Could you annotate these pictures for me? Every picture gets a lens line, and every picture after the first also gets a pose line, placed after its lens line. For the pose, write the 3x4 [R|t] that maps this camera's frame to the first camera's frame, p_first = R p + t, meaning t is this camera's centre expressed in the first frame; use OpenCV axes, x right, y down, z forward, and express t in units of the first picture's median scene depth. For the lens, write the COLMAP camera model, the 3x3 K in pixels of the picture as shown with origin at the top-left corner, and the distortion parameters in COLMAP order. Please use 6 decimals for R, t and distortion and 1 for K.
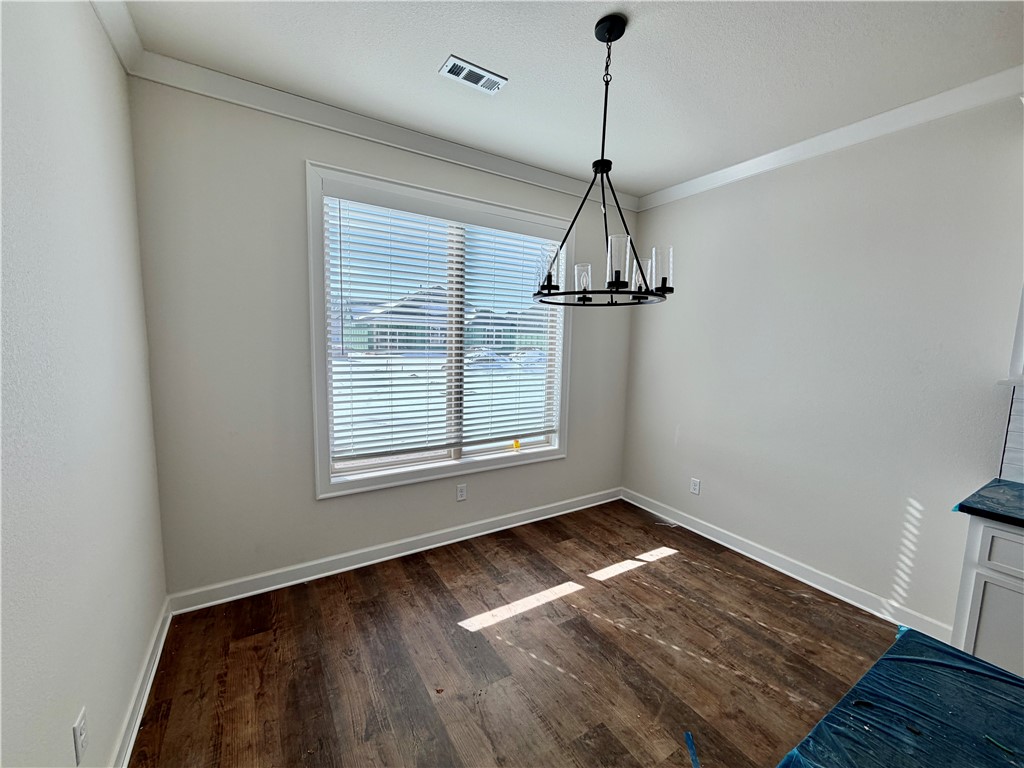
lens RADIAL K [[406.2, 0, 512.2], [0, 406.2, 384.4], [0, 0, 1]] dist [-0.000520, -0.000216]
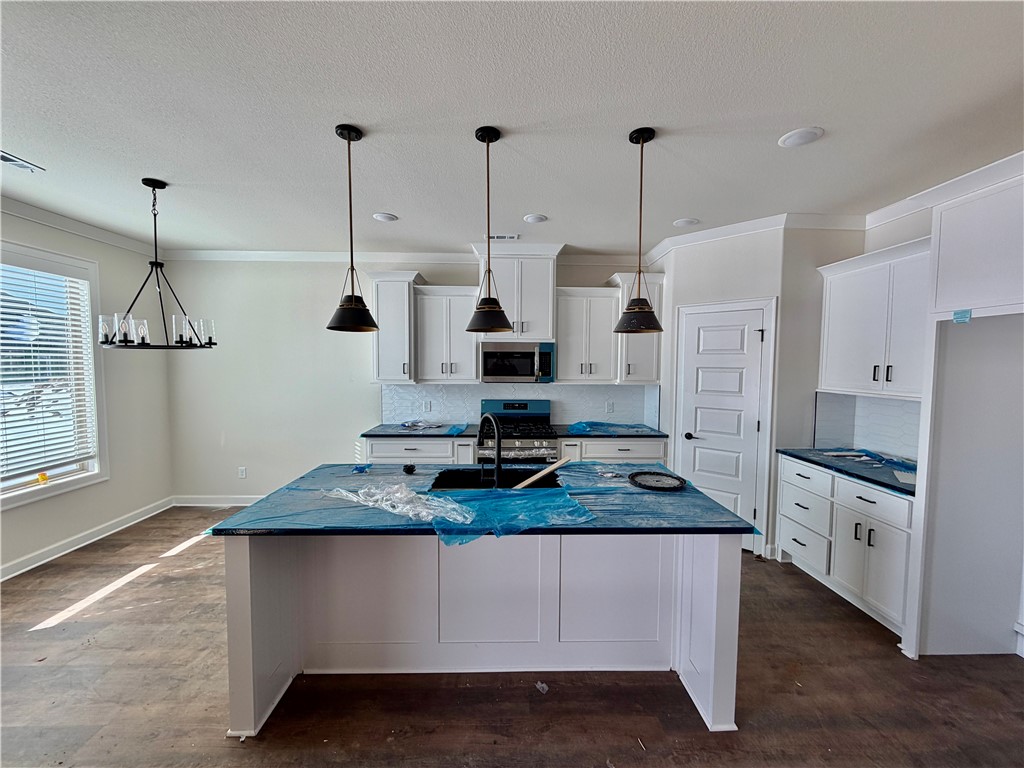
lens RADIAL K [[406.2, 0, 507.5], [0, 406.2, 387.2], [0, 0, 1]] dist [-0.000520, -0.000216]
pose [[0.513111, -0.073562, 0.855164, -0.290287], [0.099808, 0.994675, 0.025677, 0.021551], [-0.852499, 0.072177, 0.517721, -0.594369]]
